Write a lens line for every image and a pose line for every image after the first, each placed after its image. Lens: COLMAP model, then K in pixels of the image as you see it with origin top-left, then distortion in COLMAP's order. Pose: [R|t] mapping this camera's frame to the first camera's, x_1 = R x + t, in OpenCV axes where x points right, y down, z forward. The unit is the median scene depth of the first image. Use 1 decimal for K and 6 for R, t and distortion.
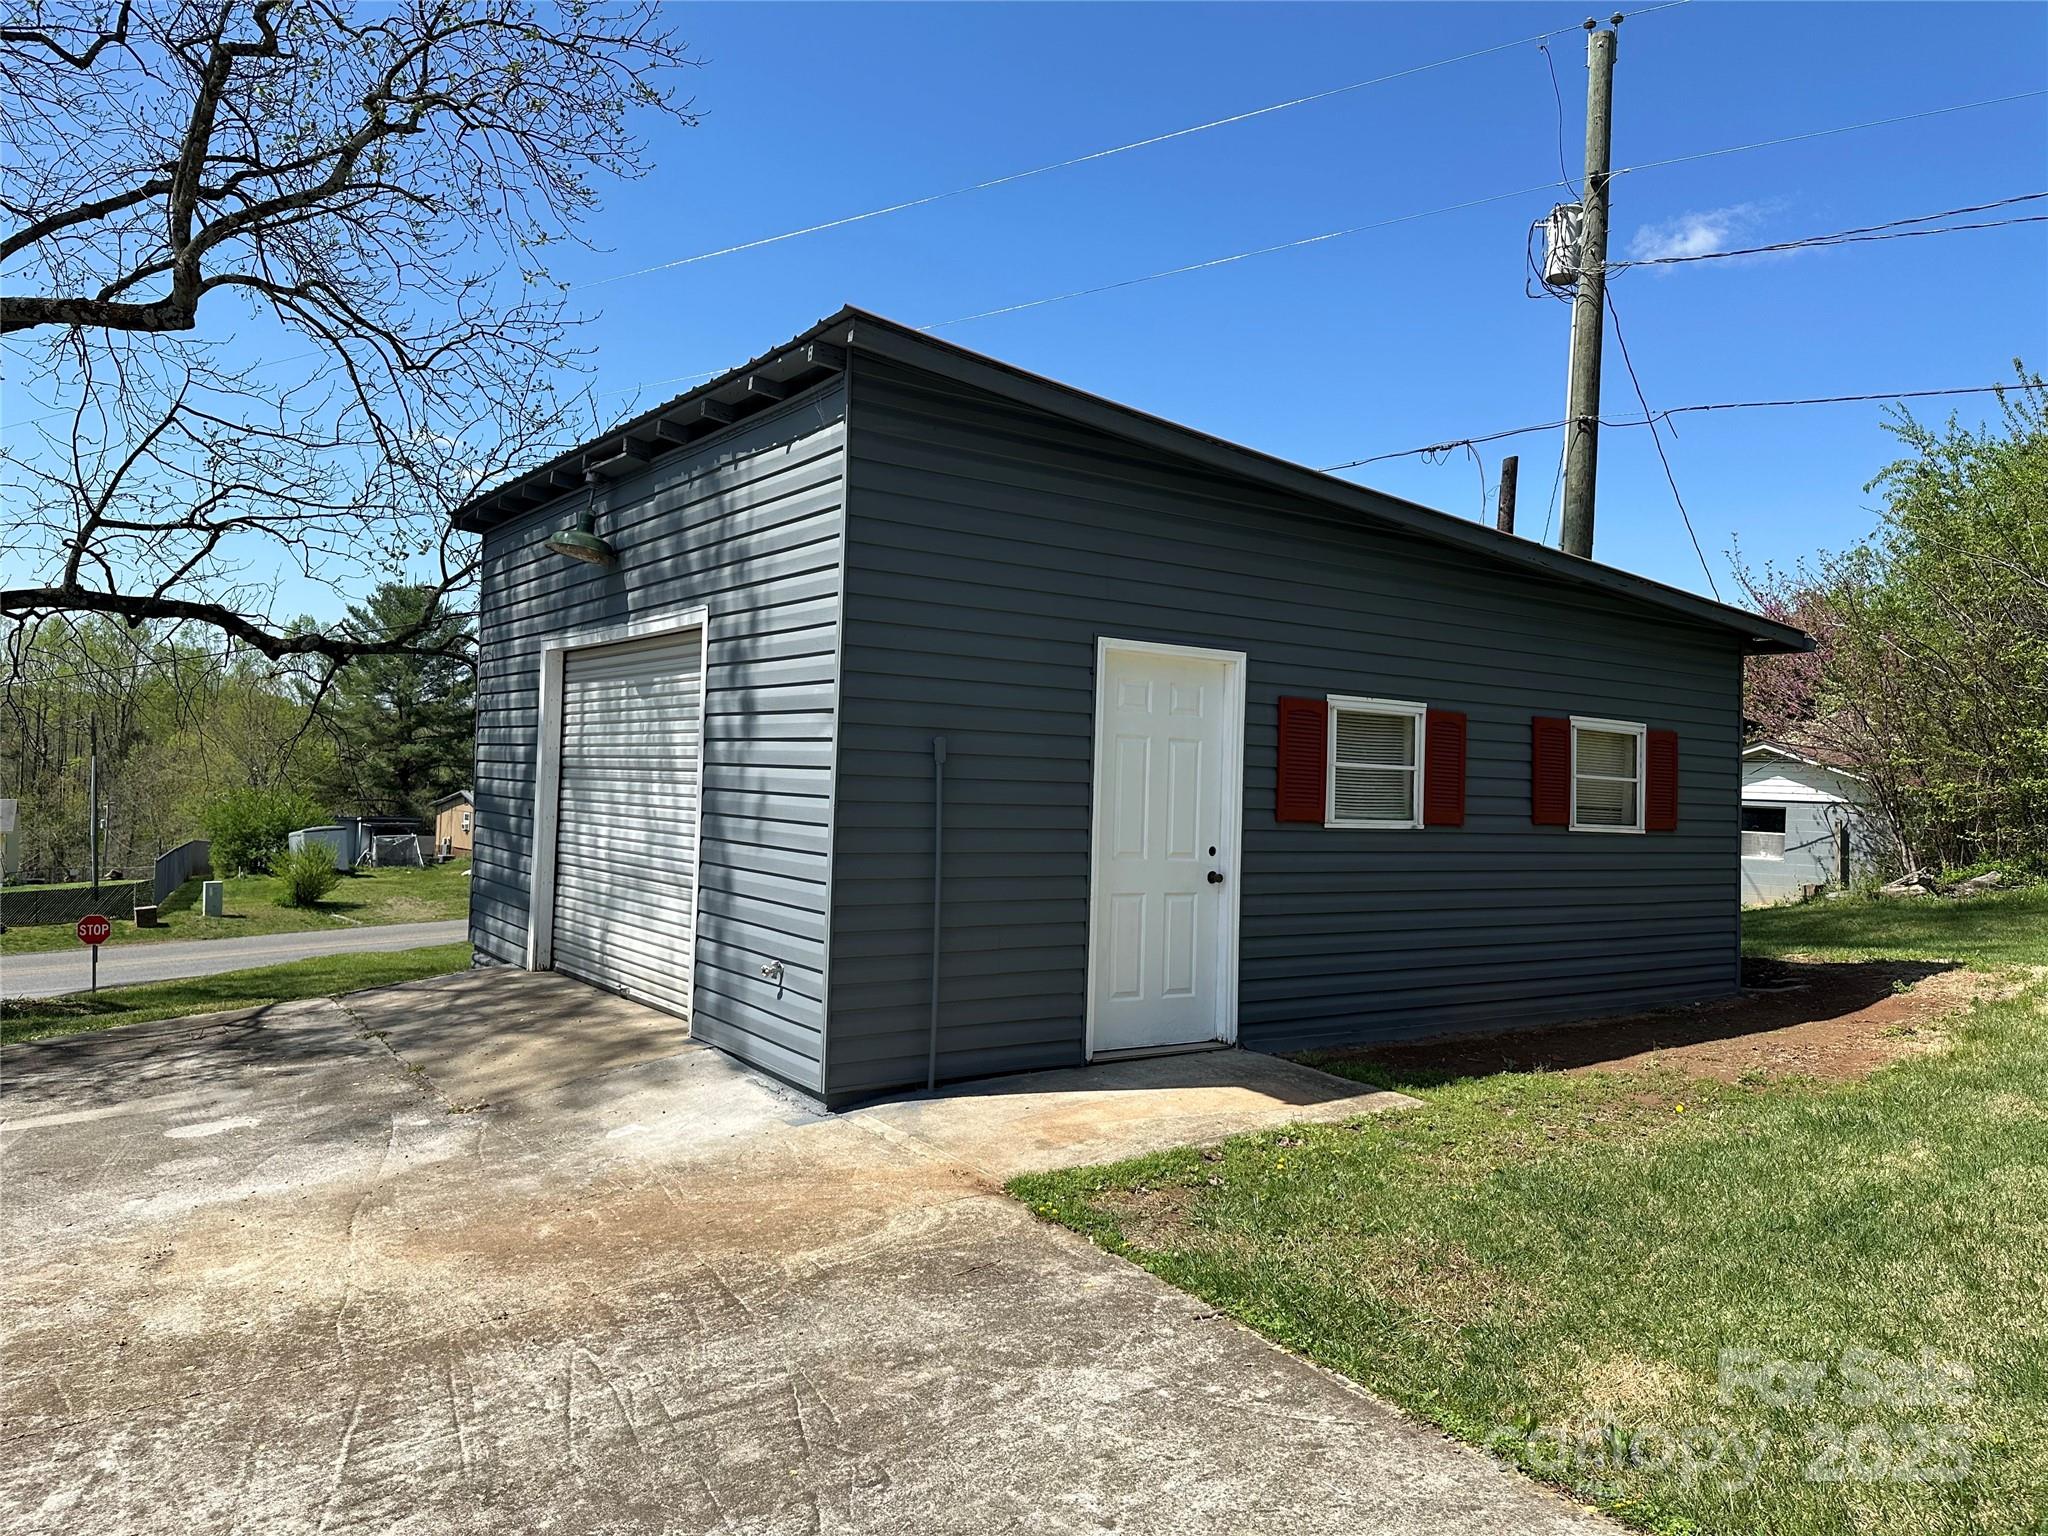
lens RADIAL K [[1431.5, 0, 1017.7], [0, 1431.5, 752.1], [0, 0, 1]] dist [0.054796, -0.051265]
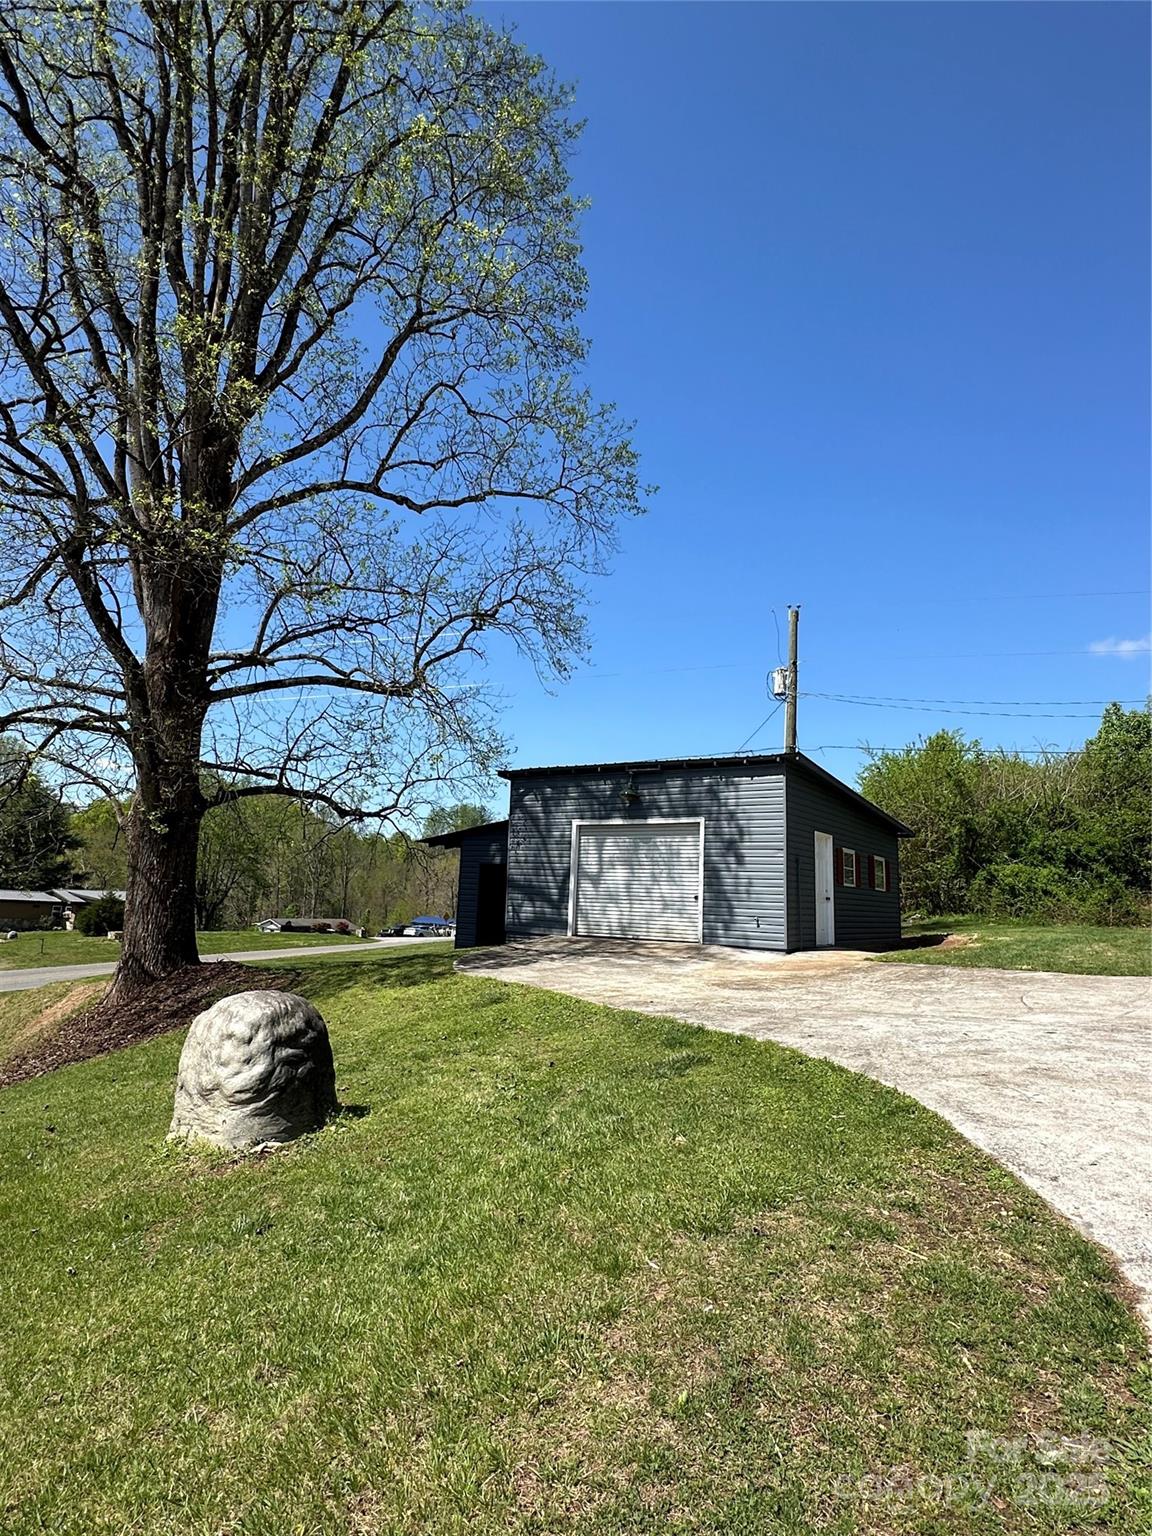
lens RADIAL K [[868.5, 0, 579.3], [0, 868.5, 775.0], [0, 0, 1]] dist [-0.000264, -0.000271]
pose [[0.937635, 0.054589, 0.343308, -1.081946], [-0.013286, 0.992499, -0.121529, 0.047833], [-0.347367, 0.109388, 0.931327, -0.745495]]
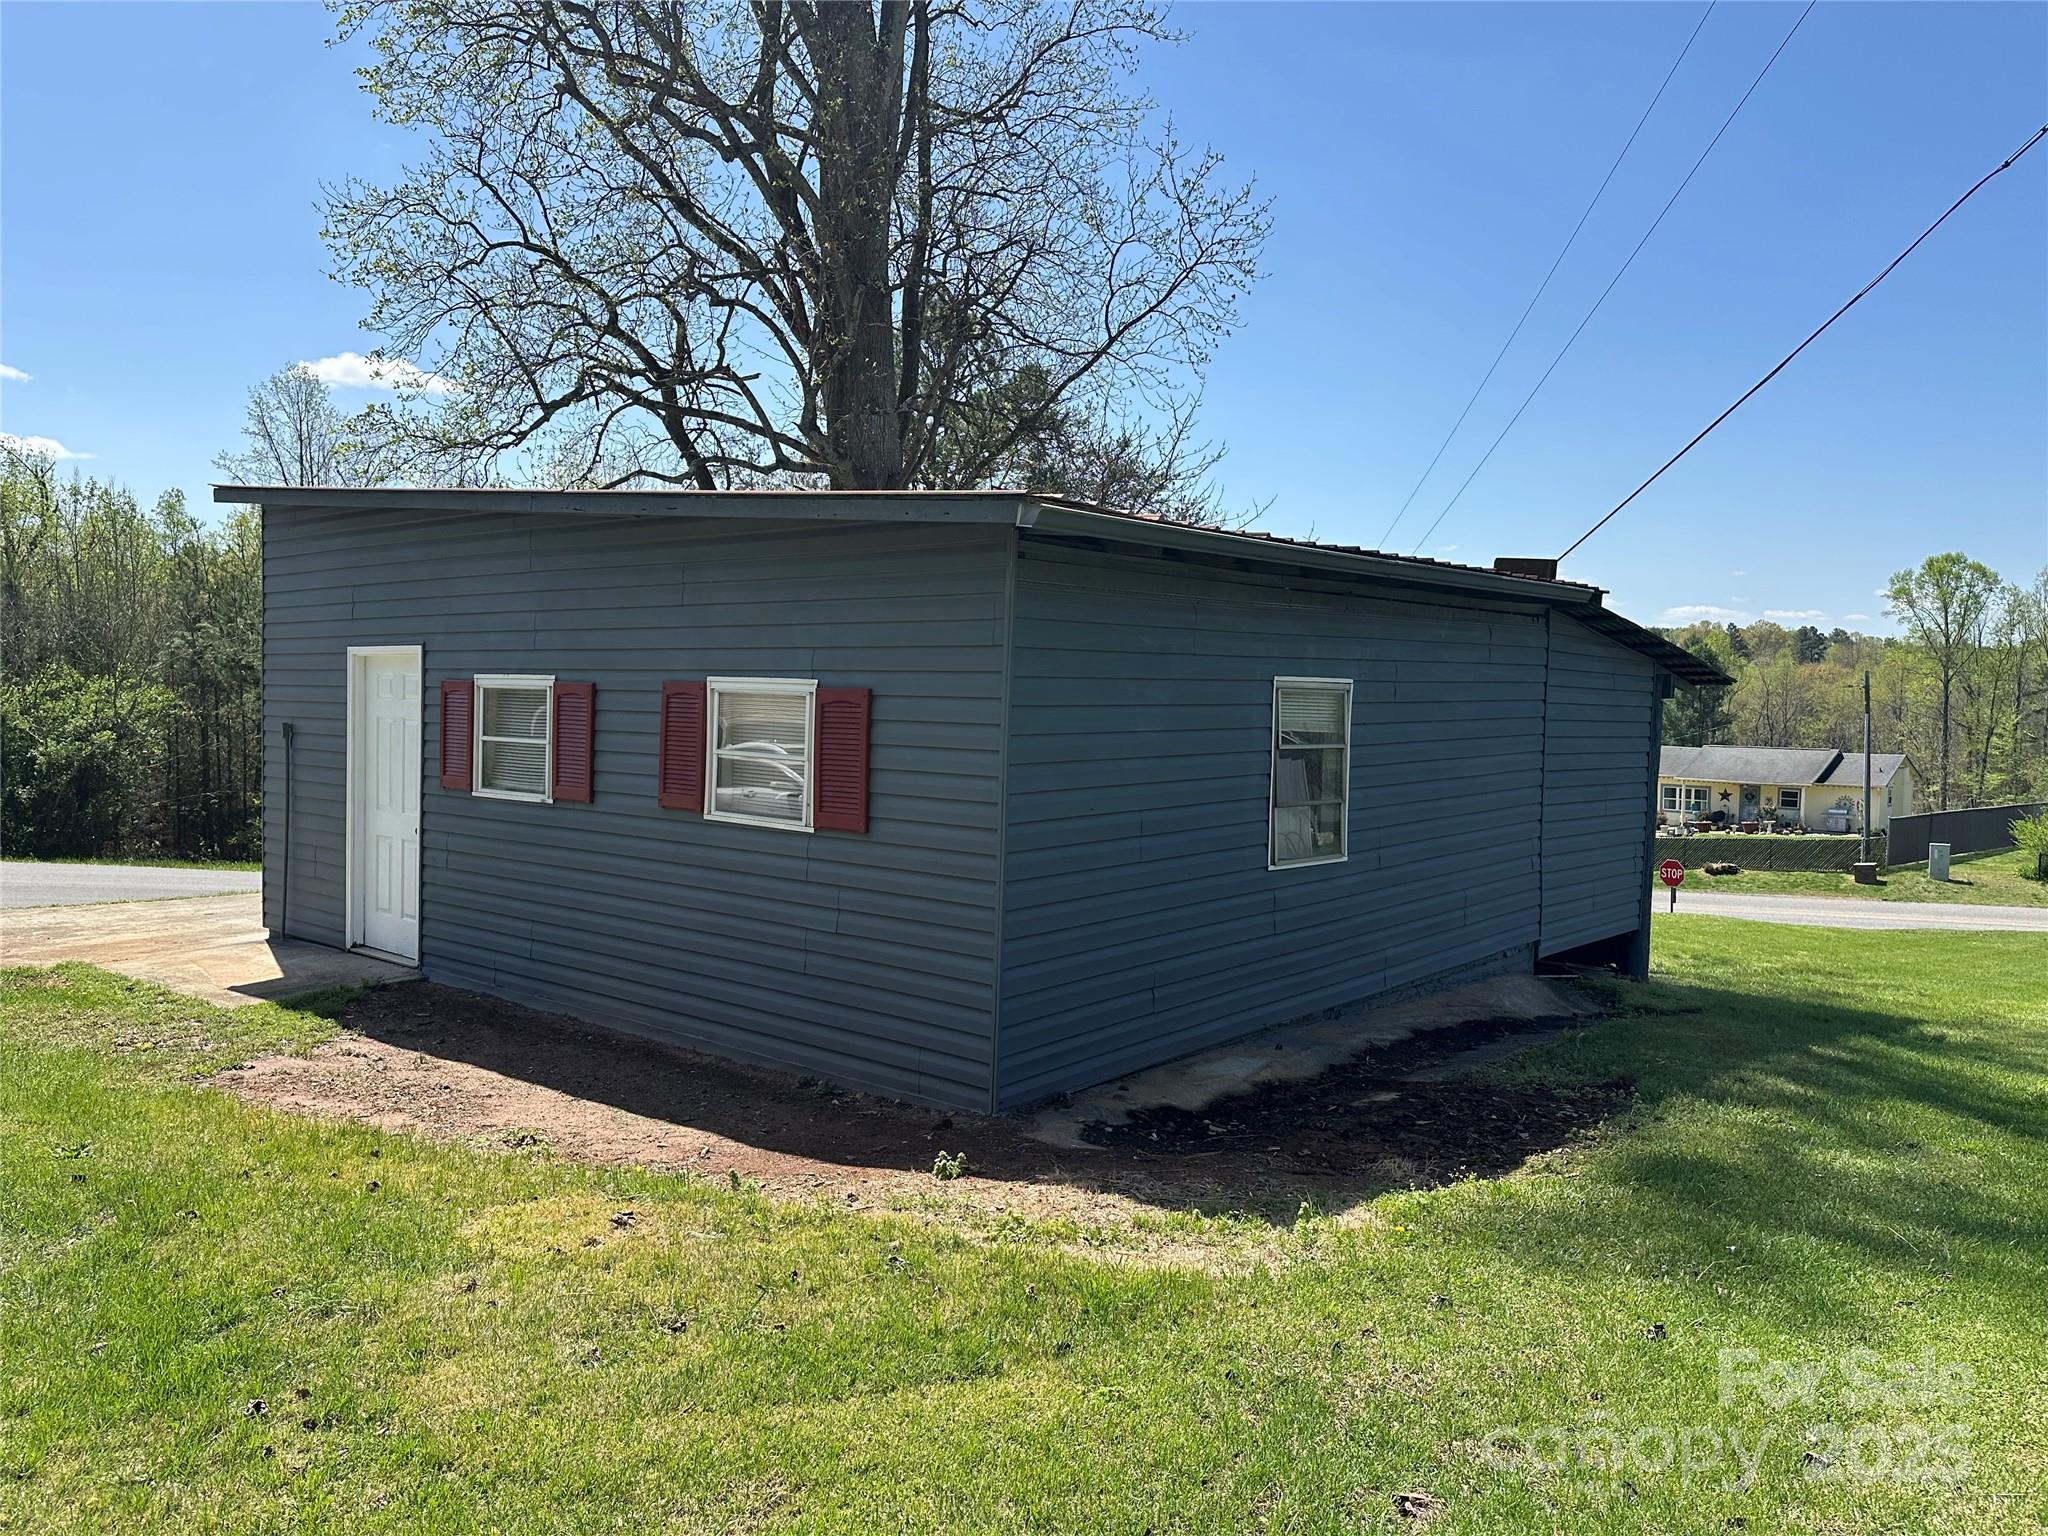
lens RADIAL K [[1431.5, 0, 975.5], [0, 1431.5, 768.8], [0, 0, 1]] dist [0.054796, -0.051265]
pose [[0.260723, 0.025024, -0.965089, 1.310843], [0.018118, 0.999361, 0.030808, 0.004652], [0.965244, -0.025518, 0.260103, 1.024386]]
